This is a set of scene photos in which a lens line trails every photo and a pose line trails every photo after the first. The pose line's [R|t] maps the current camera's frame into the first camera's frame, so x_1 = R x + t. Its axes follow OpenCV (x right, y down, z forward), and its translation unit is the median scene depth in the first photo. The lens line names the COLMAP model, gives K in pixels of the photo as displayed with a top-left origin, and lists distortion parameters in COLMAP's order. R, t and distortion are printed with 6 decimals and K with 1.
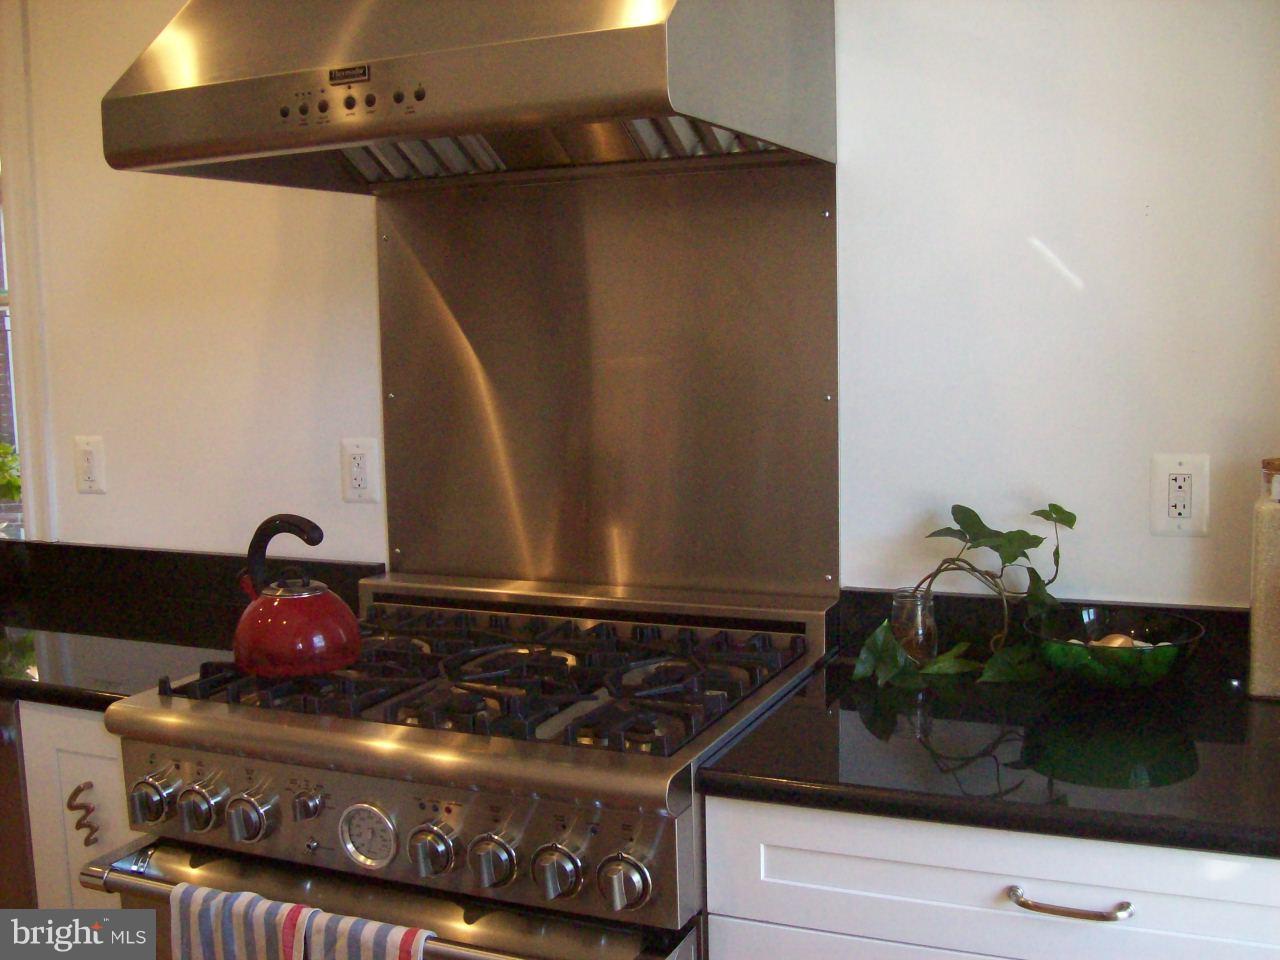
lens RADIAL K [[1359.9, 0, 681.7], [0, 1359.9, 484.4], [0, 0, 1]] dist [-0.173755, 0.150798]
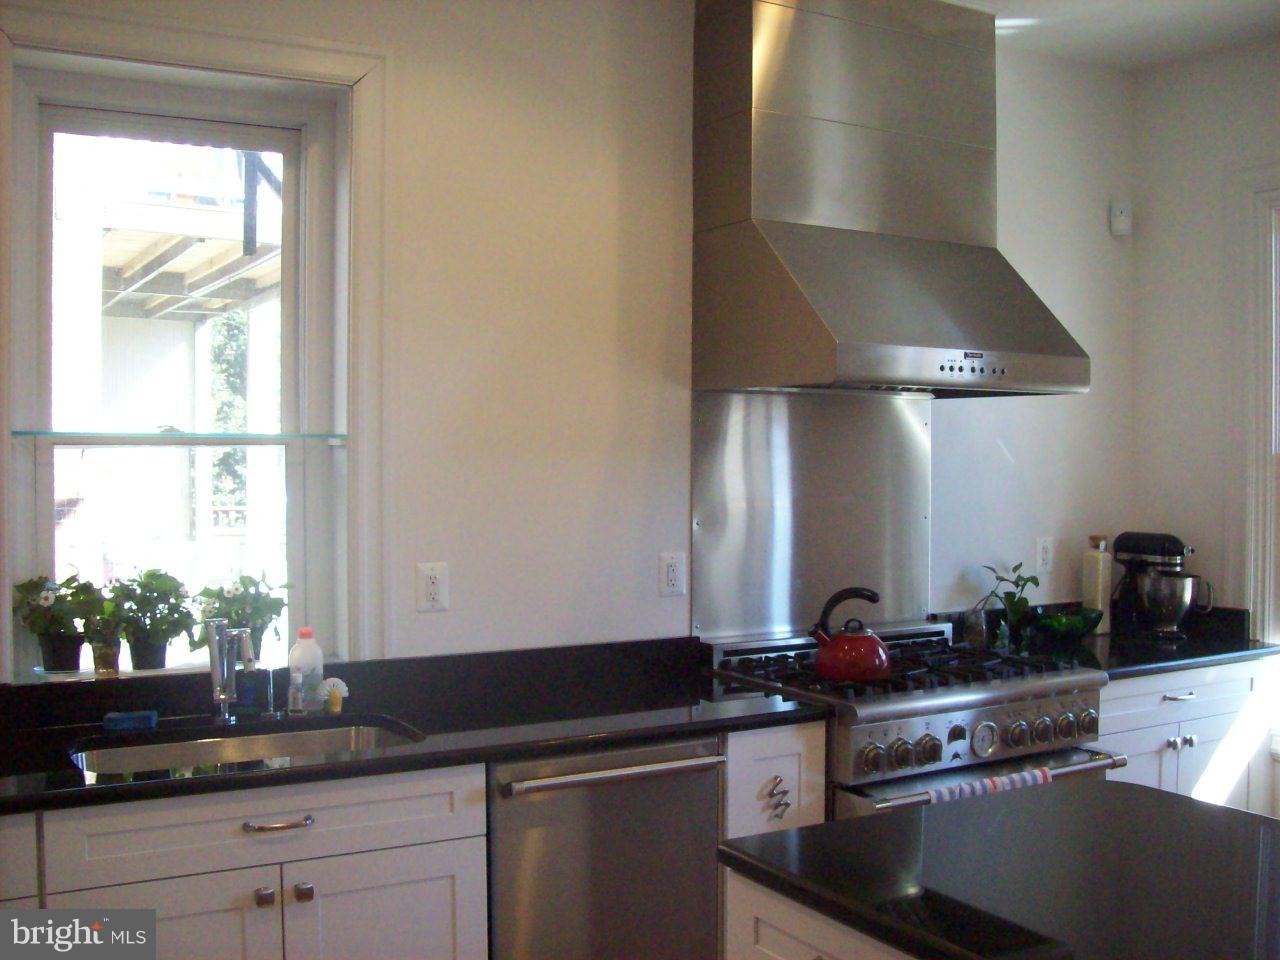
lens RADIAL K [[1359.9, 0, 681.7], [0, 1359.9, 484.4], [0, 0, 1]] dist [-0.173755, 0.150798]
pose [[0.579358, 0.004575, 0.815061, -1.776524], [0.081253, 0.994679, -0.063339, -0.016467], [-0.811013, 0.102923, 0.575903, 0.164043]]
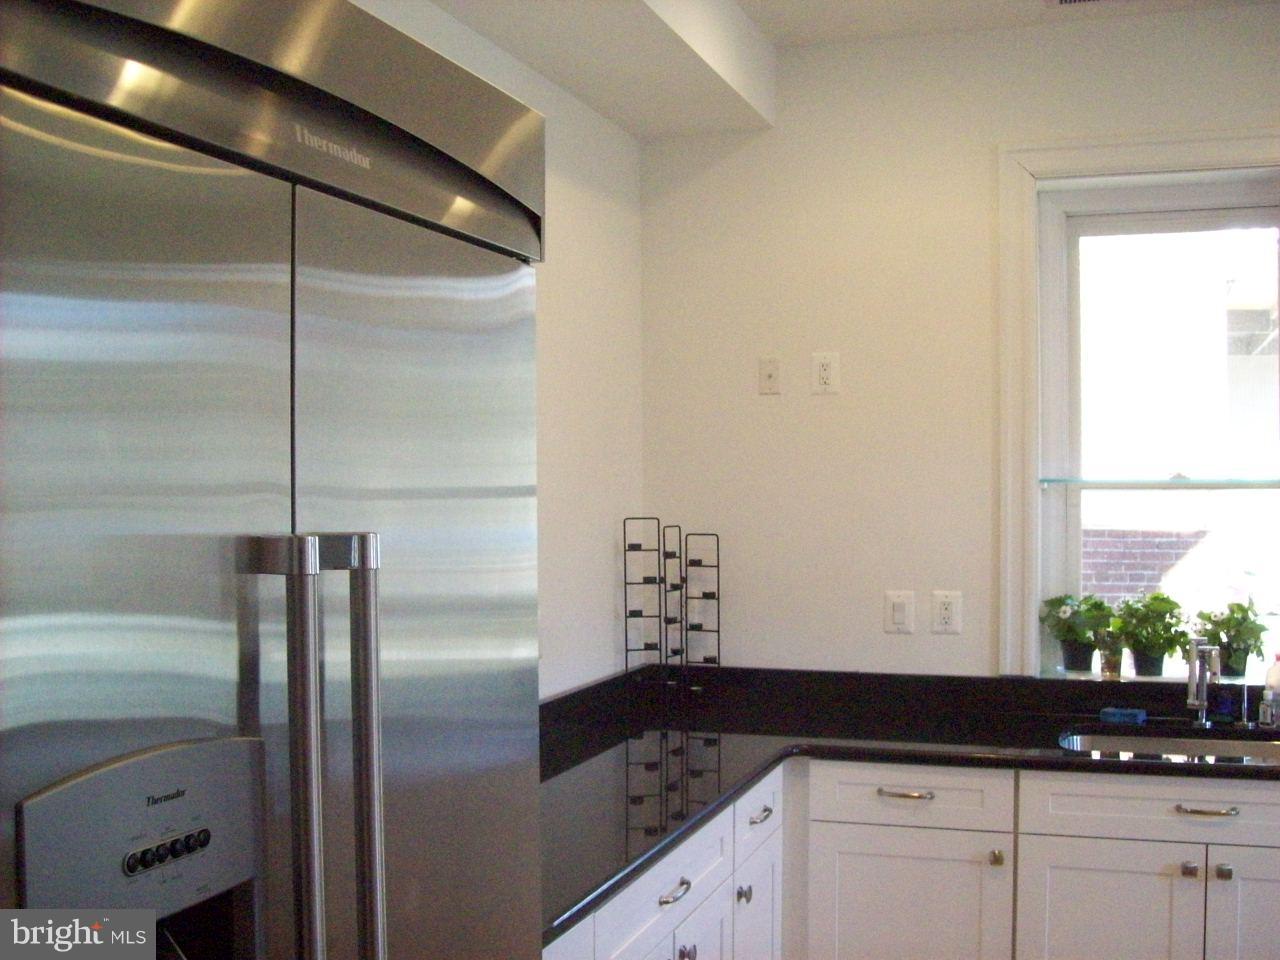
lens RADIAL K [[1359.9, 0, 681.7], [0, 1359.9, 484.4], [0, 0, 1]] dist [-0.173755, 0.150798]
pose [[0.995836, 0.019571, 0.089040, -1.701161], [-0.008844, 0.992818, -0.119304, 0.010161], [-0.090736, 0.118019, 0.988857, -0.228566]]
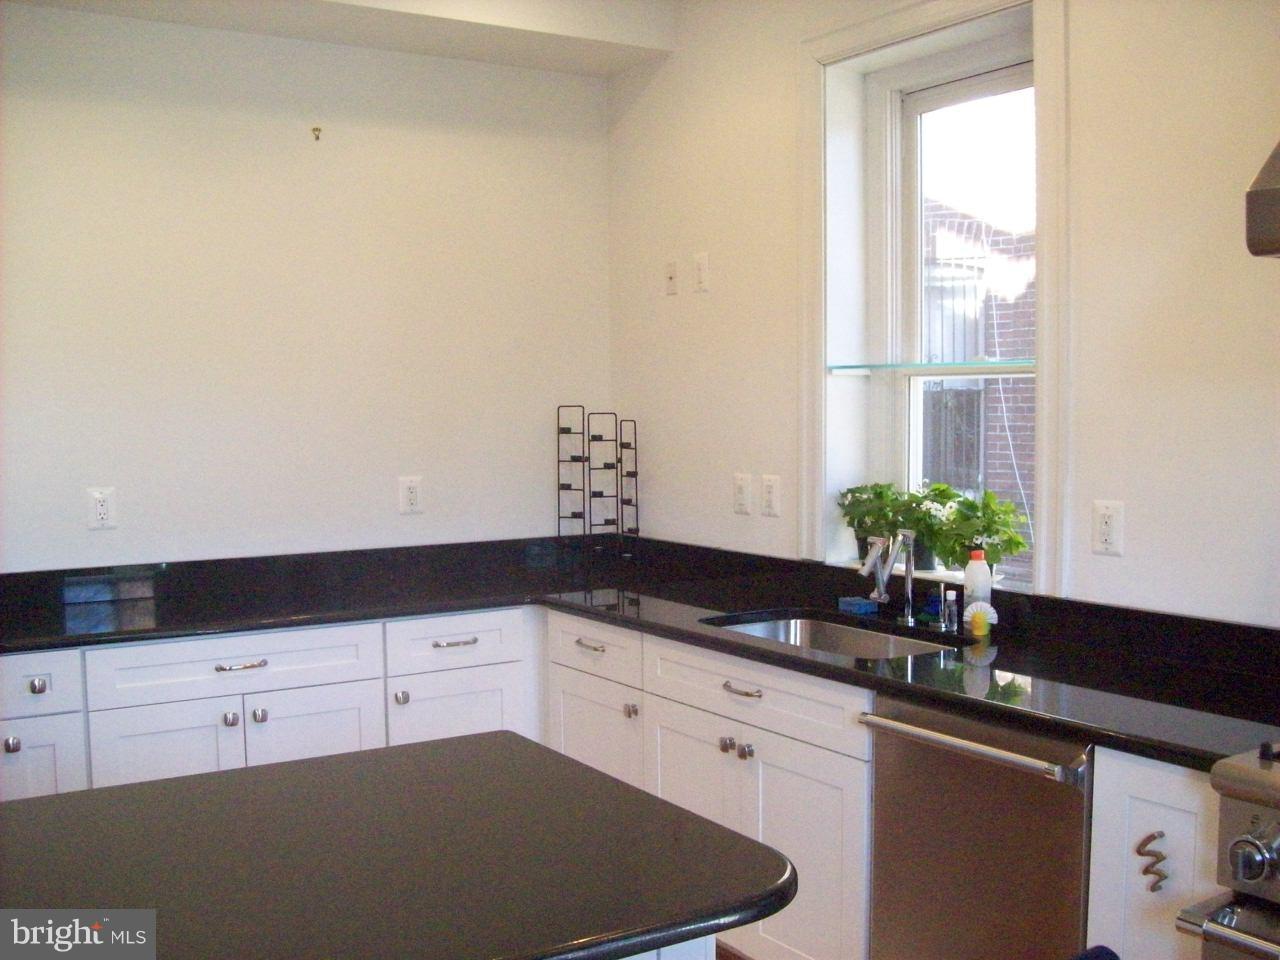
lens RADIAL K [[1359.9, 0, 681.7], [0, 1359.9, 484.4], [0, 0, 1]] dist [-0.173755, 0.150798]
pose [[0.838144, 0.047771, -0.543354, -0.211310], [-0.074159, 0.996888, -0.026748, 0.006004], [0.540385, 0.062713, 0.839078, -0.114380]]
